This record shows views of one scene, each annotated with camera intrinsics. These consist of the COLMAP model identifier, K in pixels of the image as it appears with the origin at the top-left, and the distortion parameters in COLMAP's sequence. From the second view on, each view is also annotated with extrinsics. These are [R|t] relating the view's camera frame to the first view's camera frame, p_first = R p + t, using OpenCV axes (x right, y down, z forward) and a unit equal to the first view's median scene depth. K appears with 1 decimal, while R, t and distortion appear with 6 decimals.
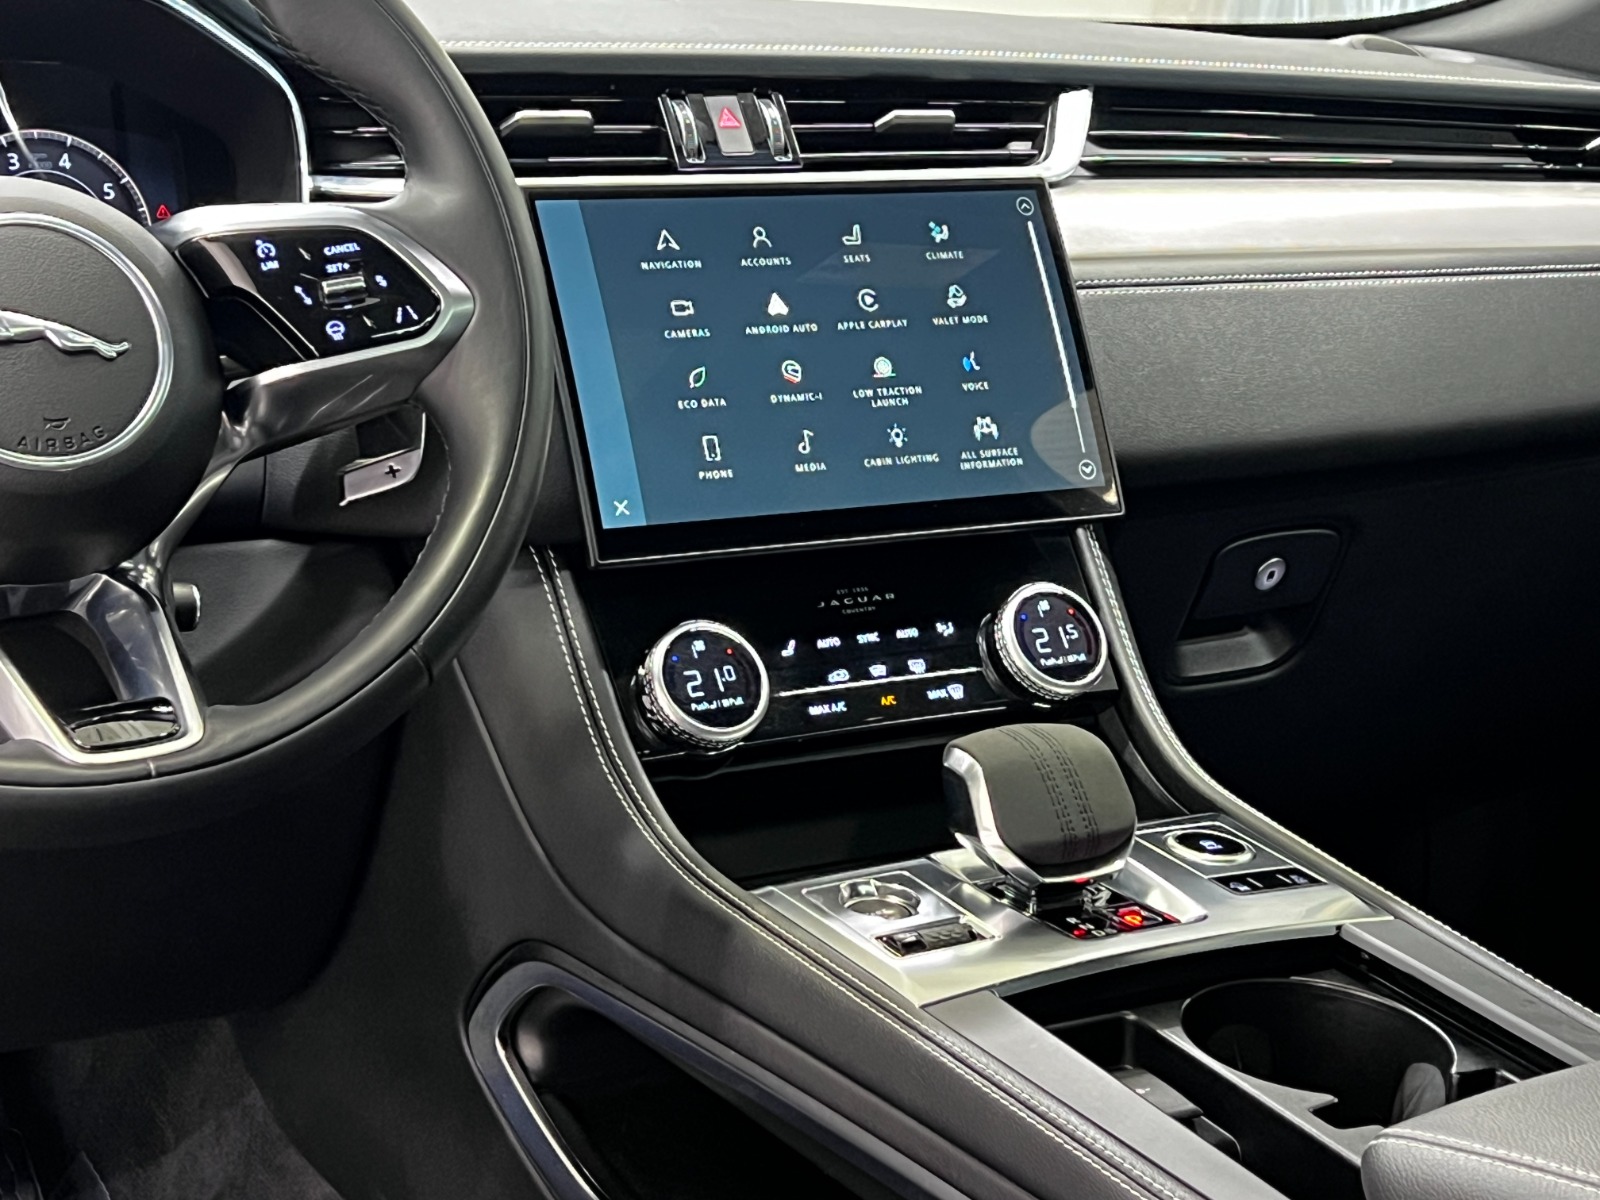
lens RADIAL K [[2791.9, 0, 759.2], [0, 2791.9, 621.2], [0, 0, 1]] dist [0.152558, 0.000000]
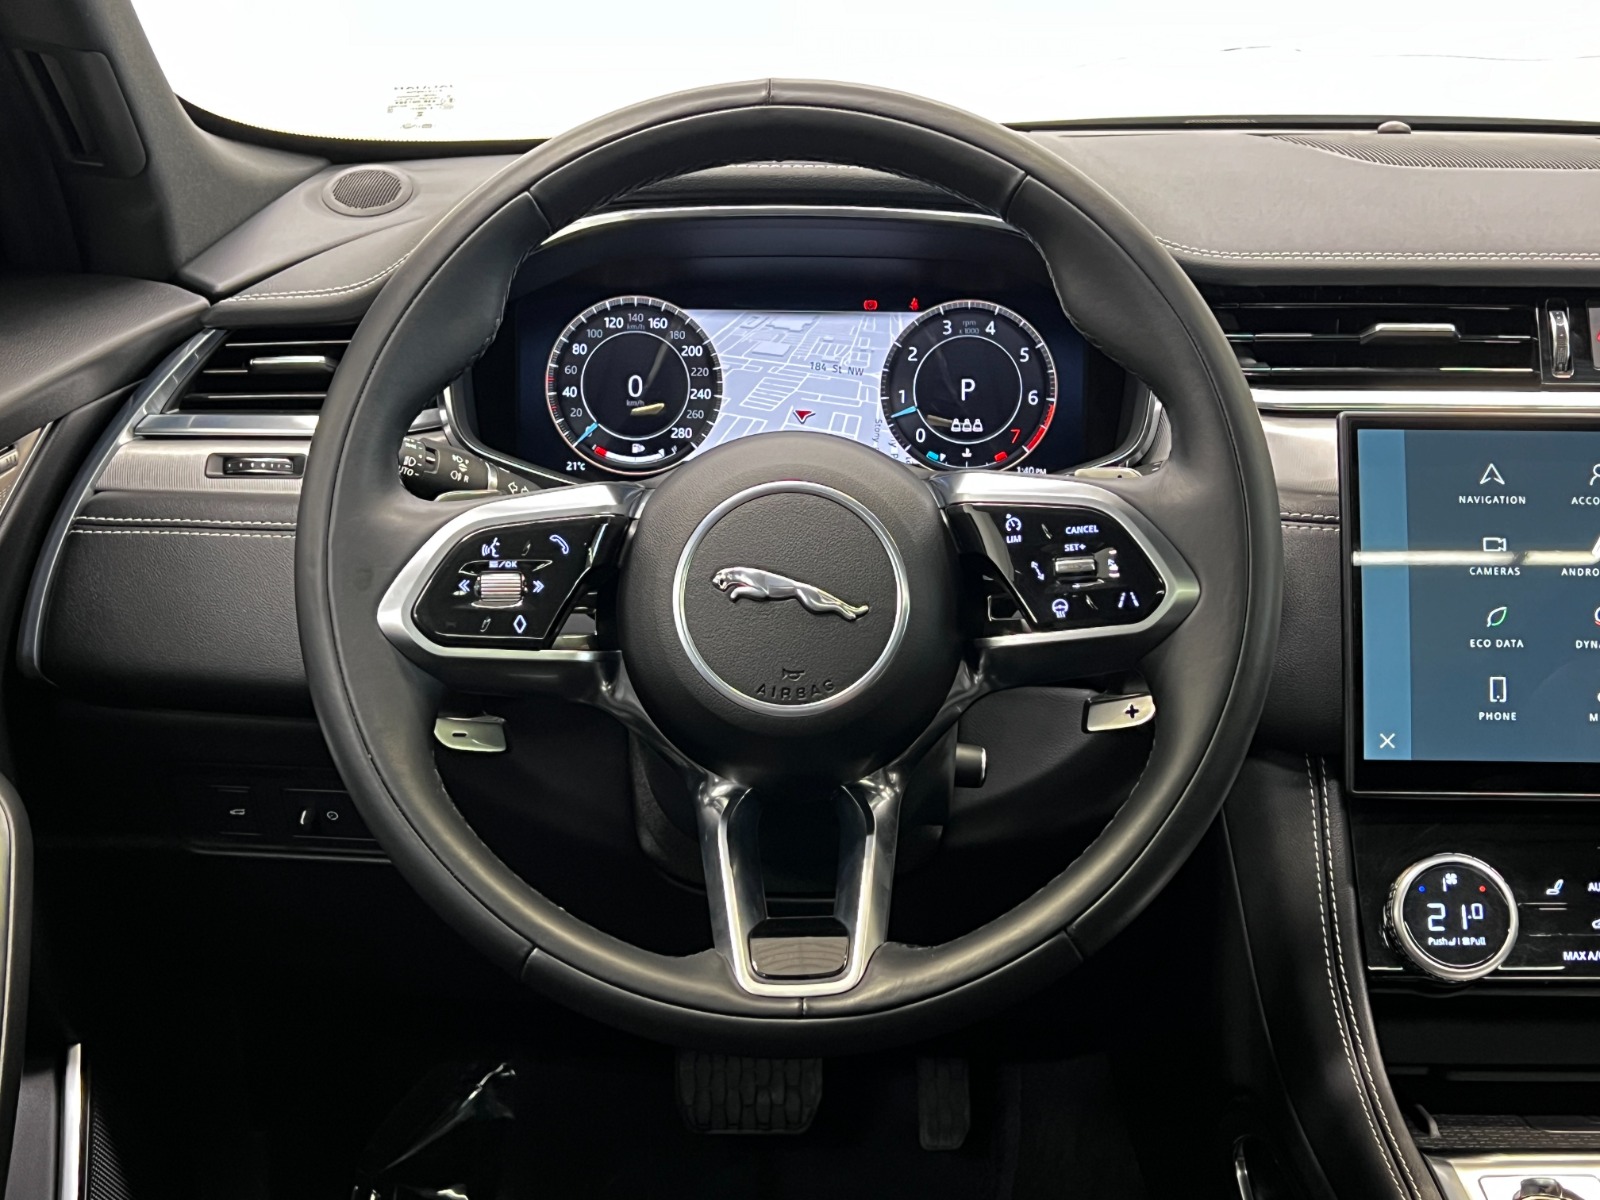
lens RADIAL K [[2031.6, 0, 803.4], [0, 2031.6, 616.3], [0, 0, 1]] dist [0.047437, 0.000000]
pose [[0.865632, 0.166266, -0.472268, 0.106134], [-0.103044, 0.982220, 0.156927, -0.170980], [0.489963, -0.087177, 0.867373, 0.222657]]
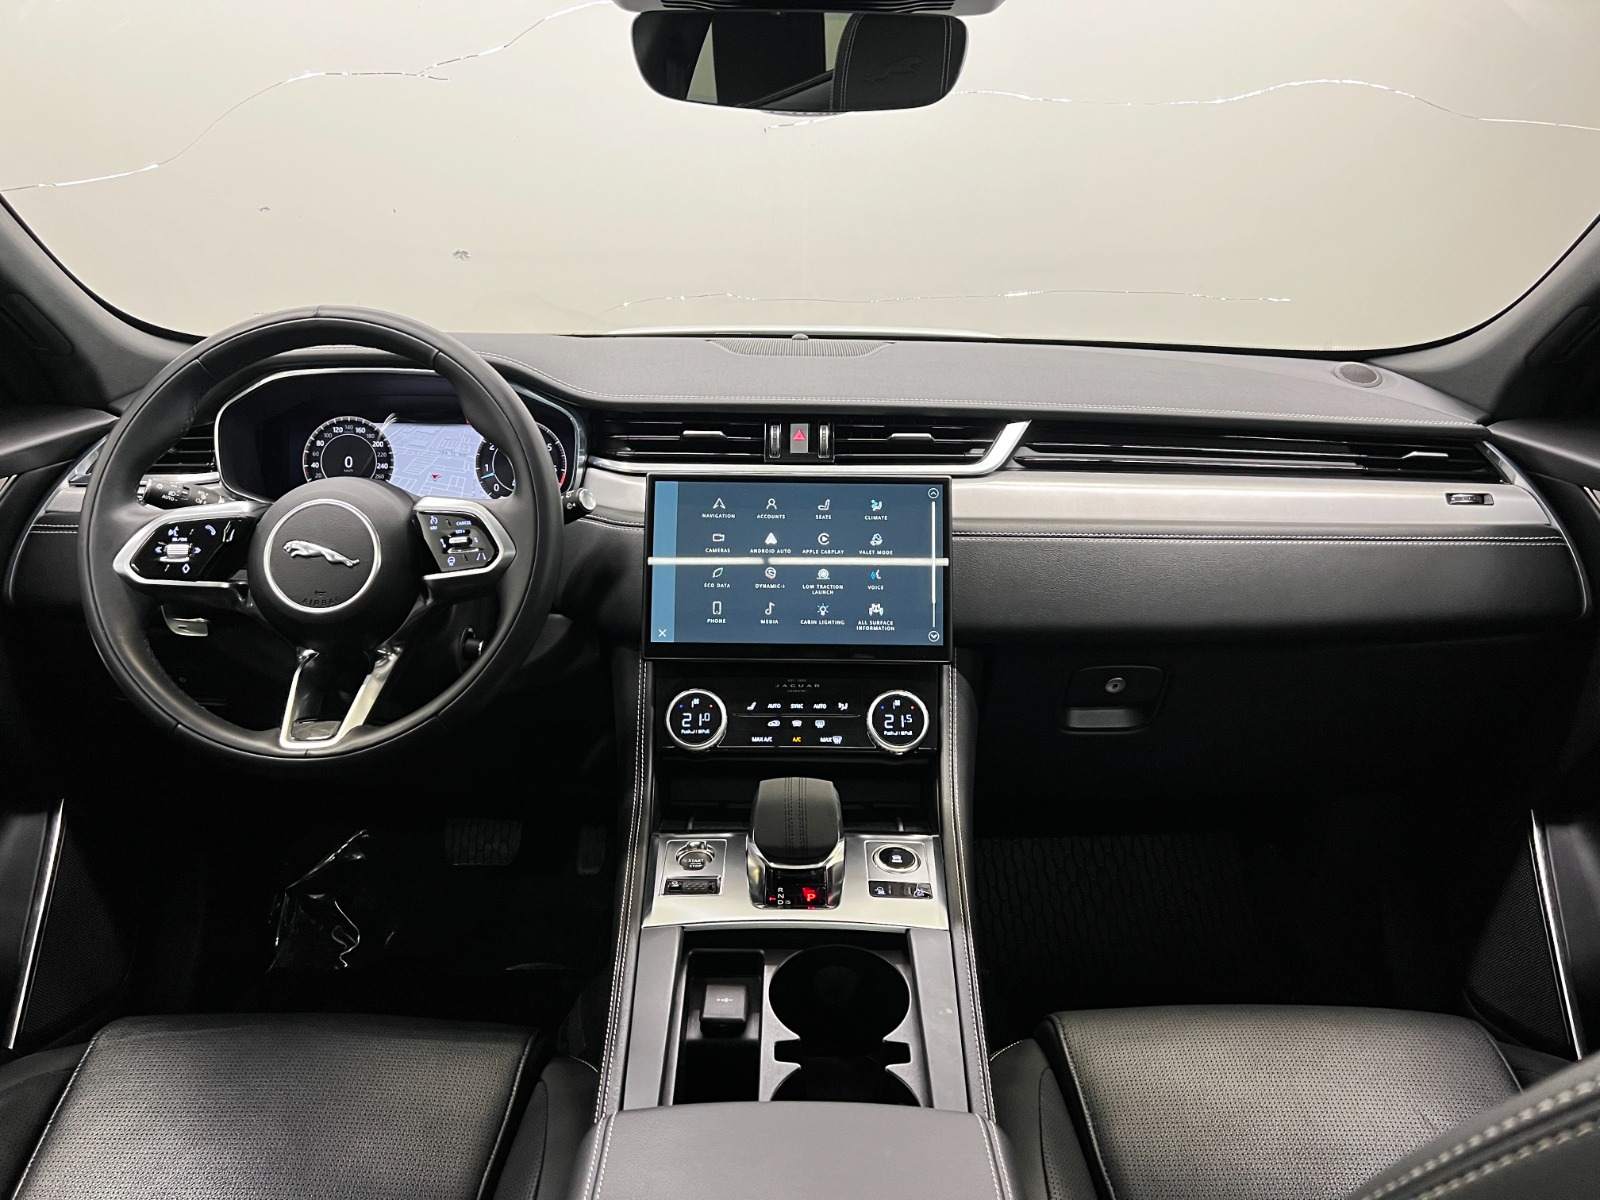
lens RADIAL K [[1195.1, 0, 809.0], [0, 1195.1, 575.9], [0, 0, 1]] dist [0.050941, -0.022092]
pose [[0.870373, 0.147079, -0.469913, 0.435519], [-0.106108, 0.987949, 0.112686, -0.183941], [0.480824, -0.048217, 0.875491, 0.246410]]
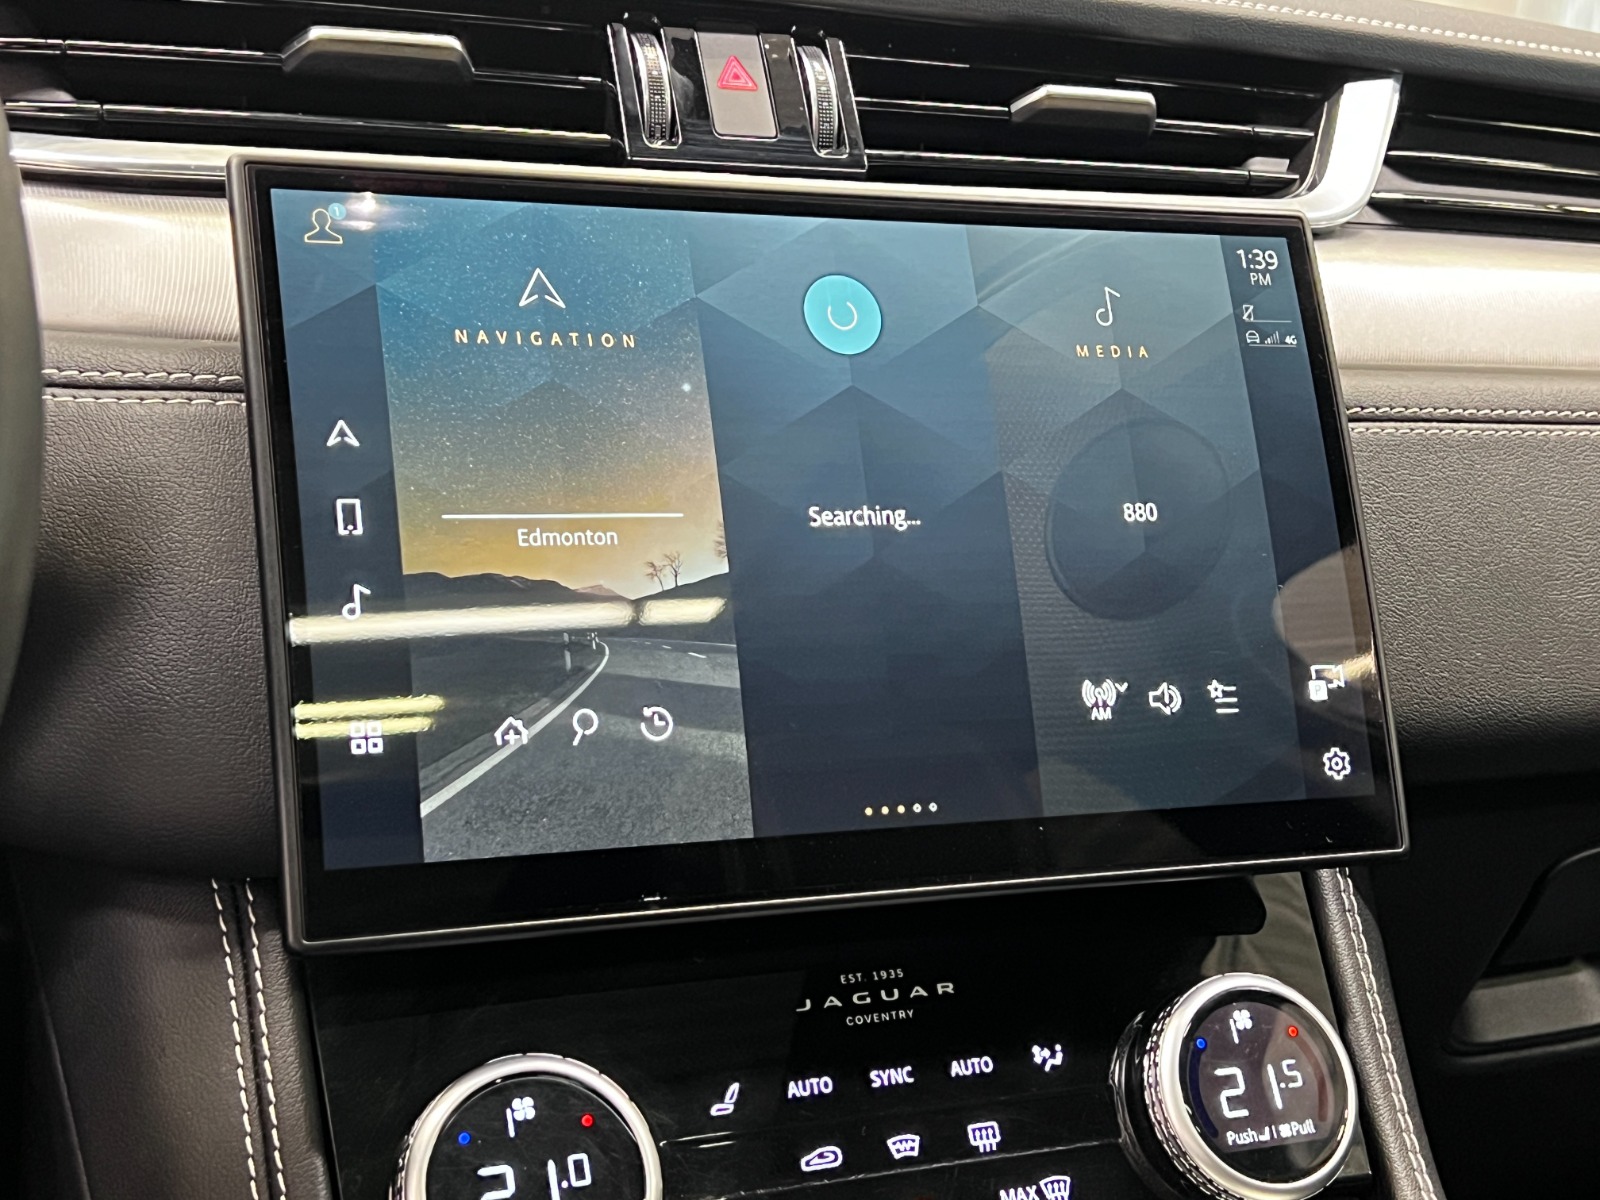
lens RADIAL K [[2315.7, 0, 847.4], [0, 2315.7, 641.4], [0, 0, 1]] dist [0.078473, 0.000000]
pose [[0.993398, 0.075653, -0.086233, 0.061209], [-0.074385, 0.997070, 0.017827, -0.080613], [0.087329, -0.011295, 0.996115, 0.564800]]
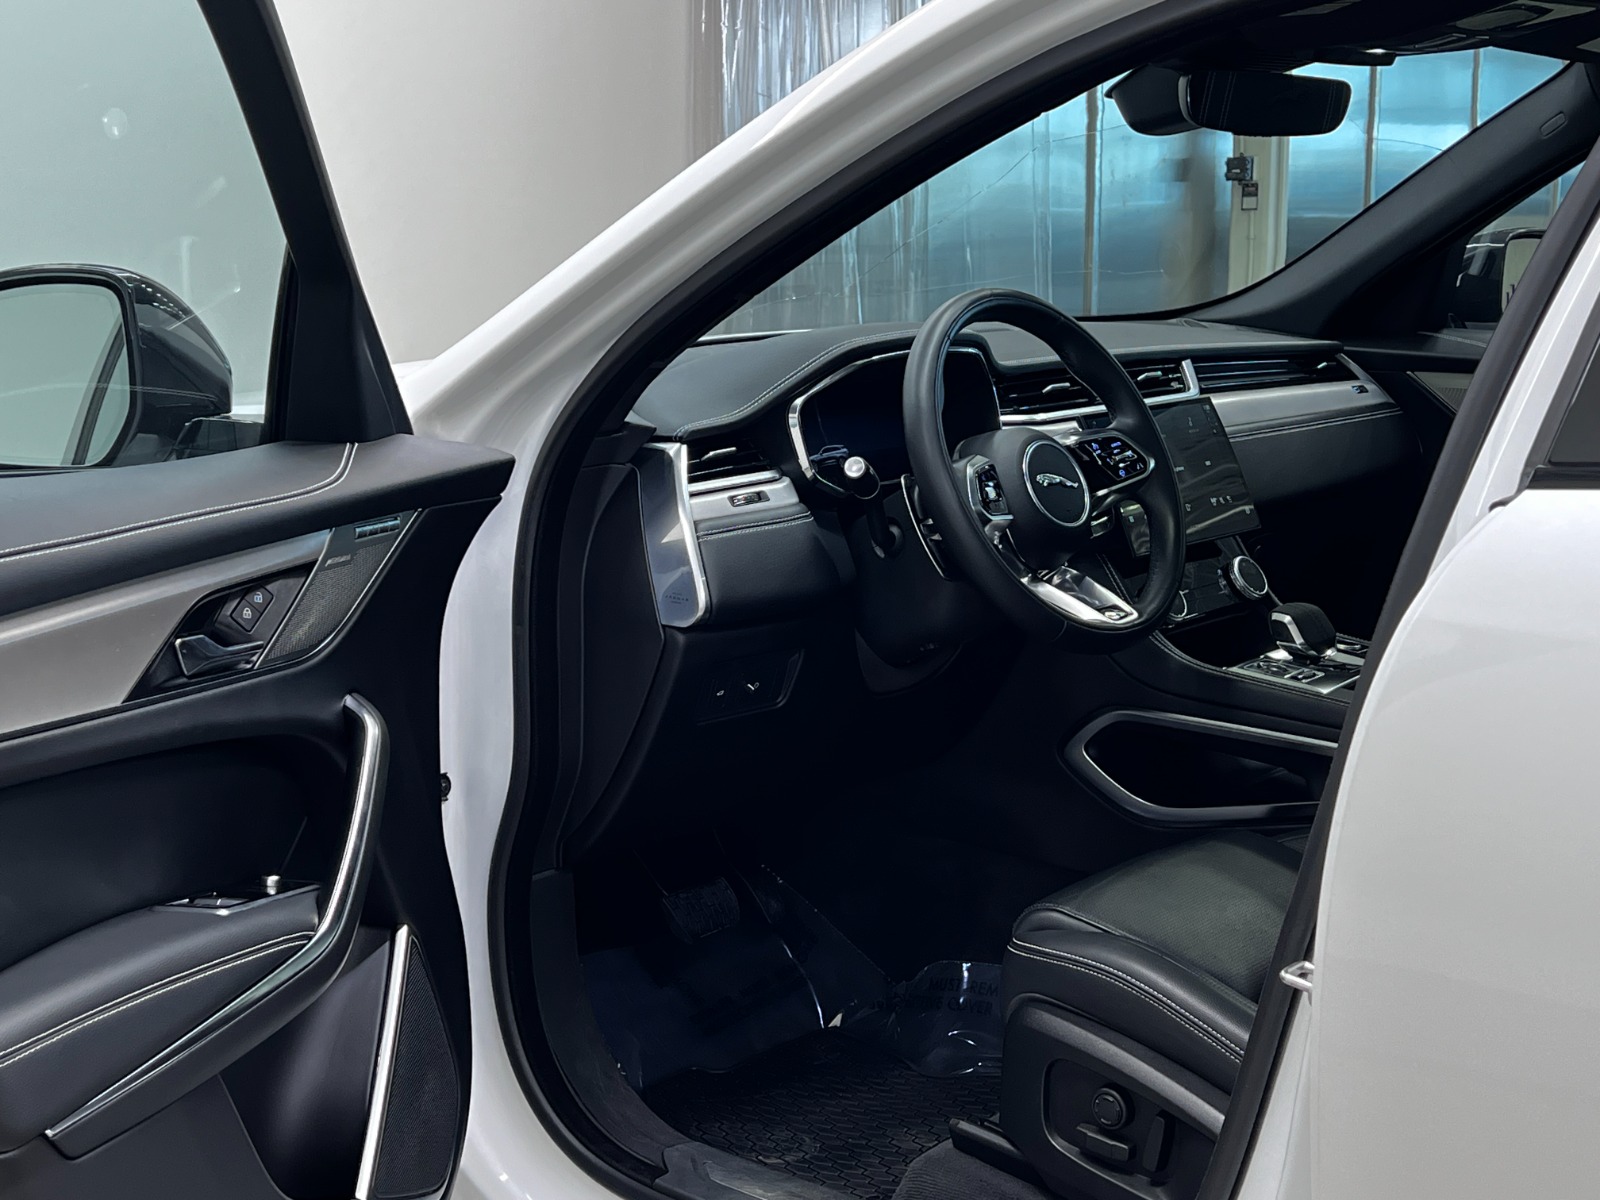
lens RADIAL K [[2282.7, 0, 791.0], [0, 2282.7, 586.0], [0, 0, 1]] dist [0.047513, 0.000000]
pose [[0.943404, -0.082162, 0.321307, -0.978547], [0.096363, 0.994938, -0.028517, 0.034619], [-0.317338, 0.057865, 0.946546, -0.859998]]
